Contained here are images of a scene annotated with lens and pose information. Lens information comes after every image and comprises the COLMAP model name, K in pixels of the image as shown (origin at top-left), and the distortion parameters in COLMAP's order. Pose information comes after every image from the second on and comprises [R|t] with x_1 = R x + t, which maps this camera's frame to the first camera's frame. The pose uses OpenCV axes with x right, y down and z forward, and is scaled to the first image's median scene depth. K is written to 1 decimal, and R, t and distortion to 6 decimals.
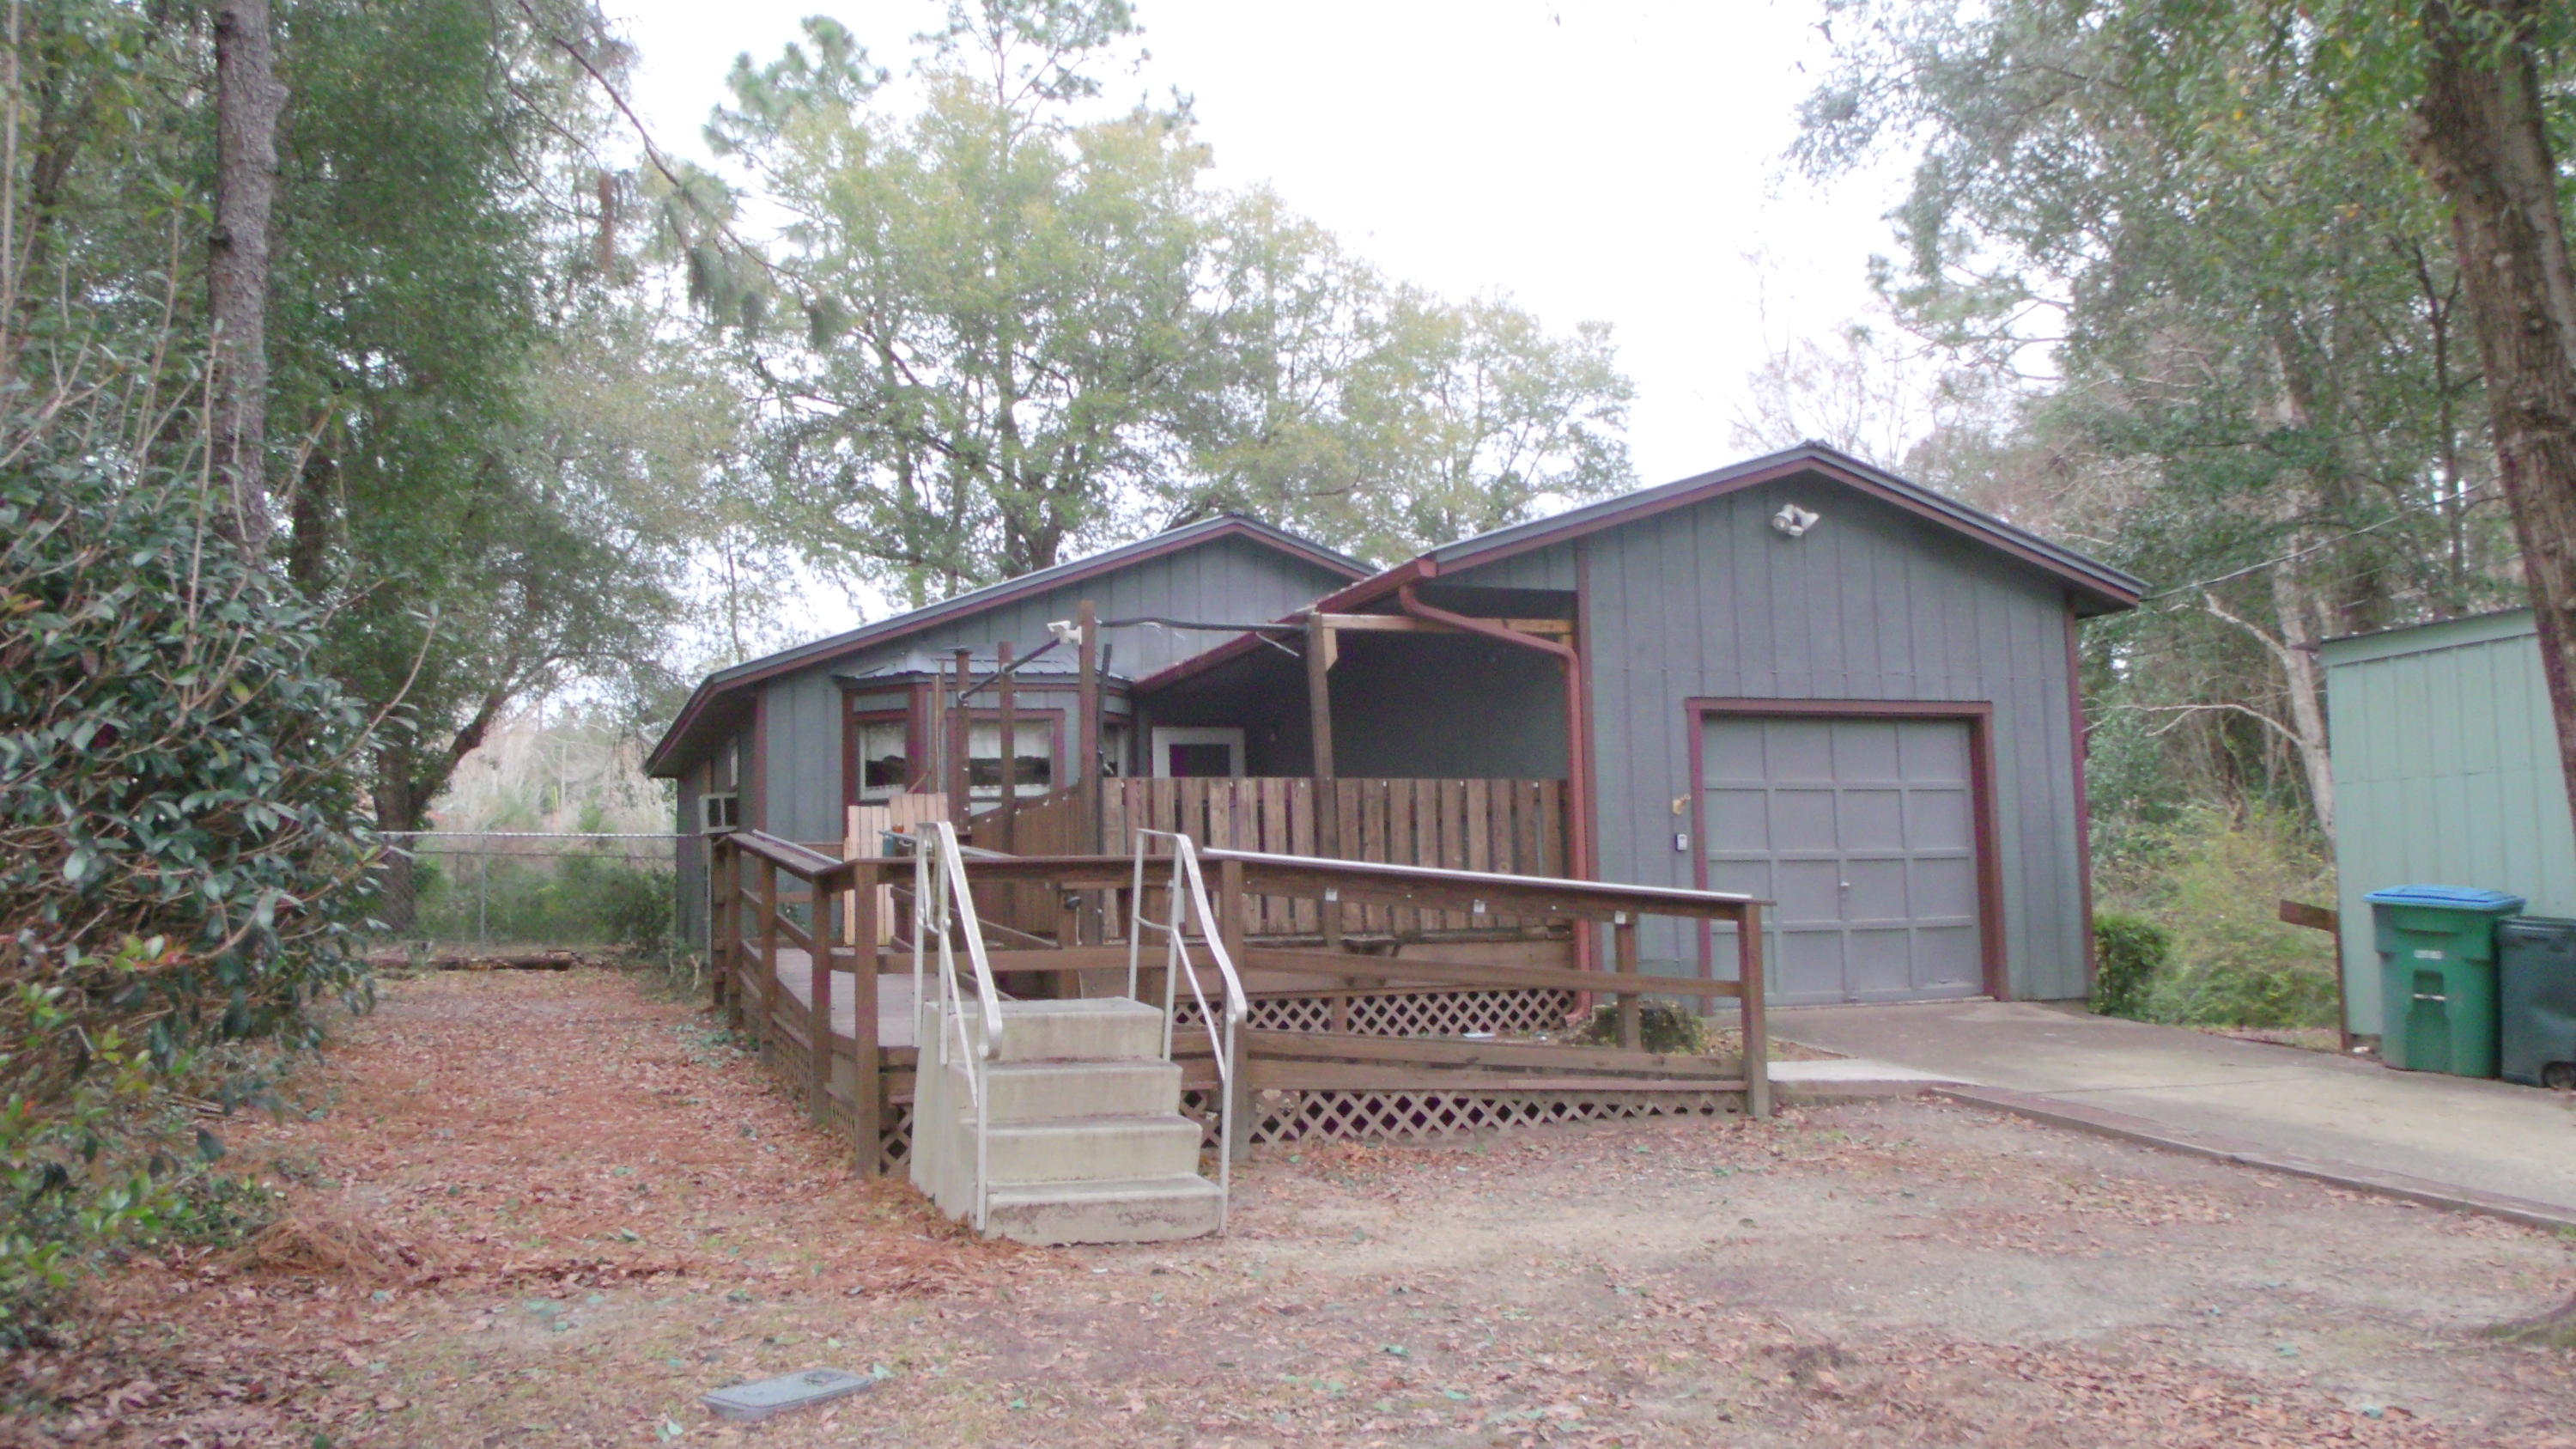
lens RADIAL K [[2051.4, 0, 1291.7], [0, 2051.4, 734.4], [0, 0, 1]] dist [-0.036933, -0.002305]
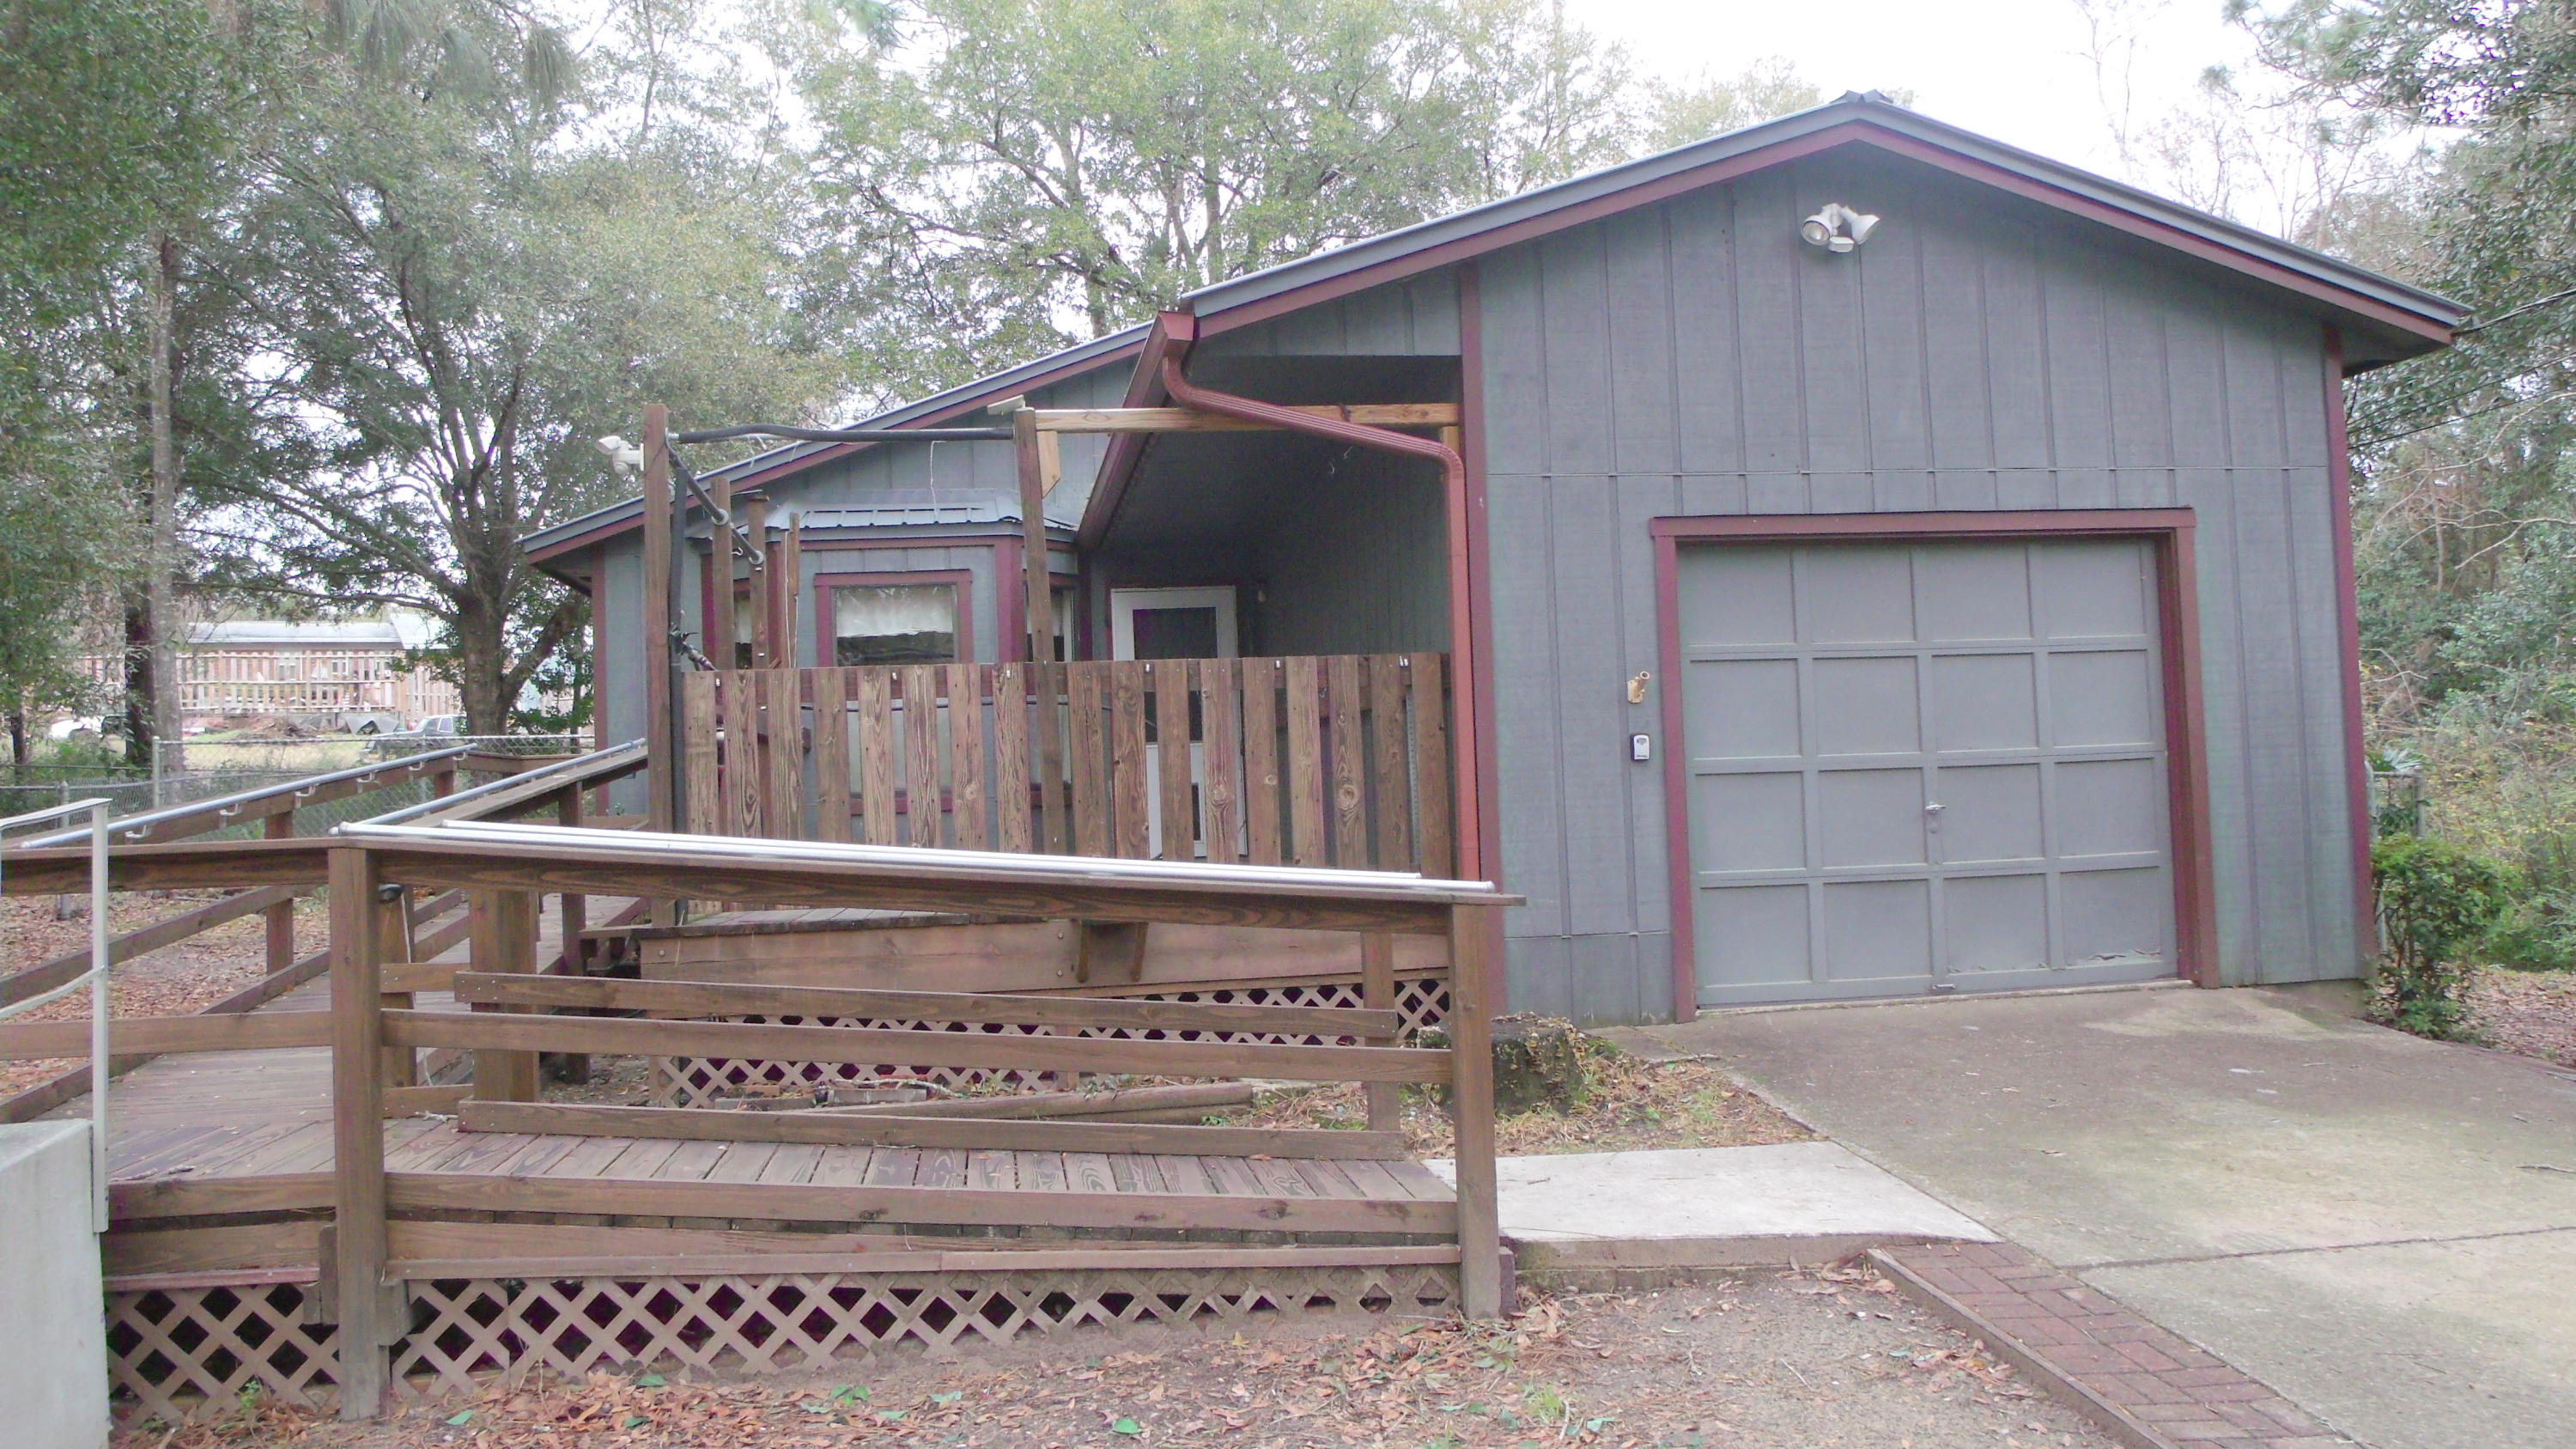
lens RADIAL K [[2051.4, 0, 1284.7], [0, 2051.4, 709.3], [0, 0, 1]] dist [-0.036933, -0.002305]
pose [[0.980042, -0.021359, -0.197642, 0.209444], [0.032427, 0.998071, 0.052936, 0.004002], [0.196130, -0.058289, 0.978844, 0.363473]]
